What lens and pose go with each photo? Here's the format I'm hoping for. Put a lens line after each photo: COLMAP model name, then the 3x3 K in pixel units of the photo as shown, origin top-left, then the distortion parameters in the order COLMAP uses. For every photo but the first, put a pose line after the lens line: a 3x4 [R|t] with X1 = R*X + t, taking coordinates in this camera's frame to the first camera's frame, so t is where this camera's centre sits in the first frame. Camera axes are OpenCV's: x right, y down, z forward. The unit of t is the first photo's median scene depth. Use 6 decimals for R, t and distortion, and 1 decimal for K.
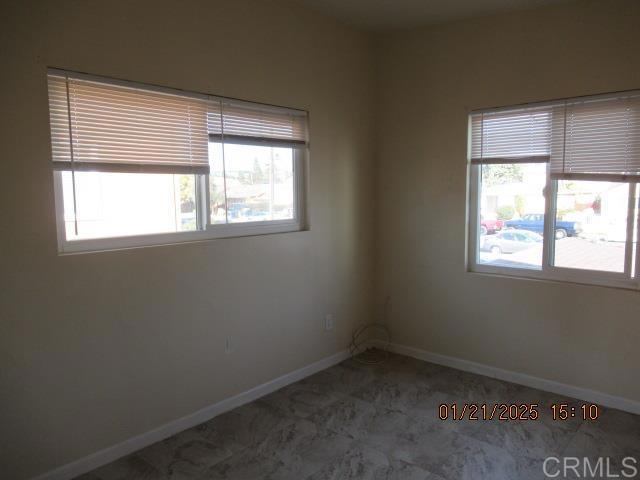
lens RADIAL K [[470.3, 0, 323.1], [0, 470.3, 243.4], [0, 0, 1]] dist [-0.032091, 0.023057]
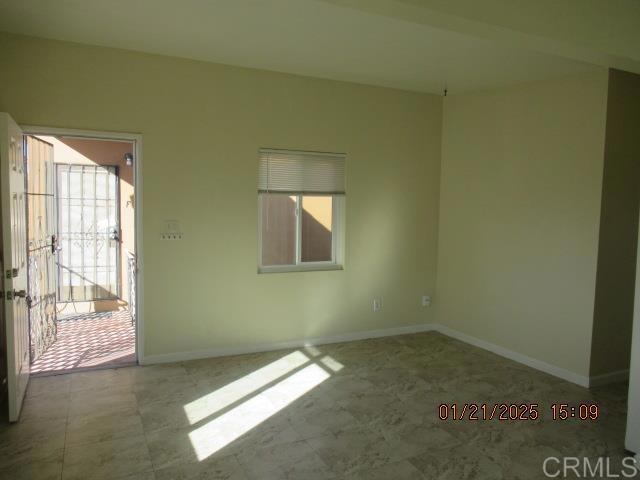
lens RADIAL K [[470.3, 0, 323.1], [0, 470.3, 243.4], [0, 0, 1]] dist [-0.032091, 0.023057]
pose [[0.918112, 0.053874, -0.392643, 0.157298], [-0.070667, 0.997095, -0.028429, 0.013679], [0.389971, 0.053847, 0.919251, -0.135265]]
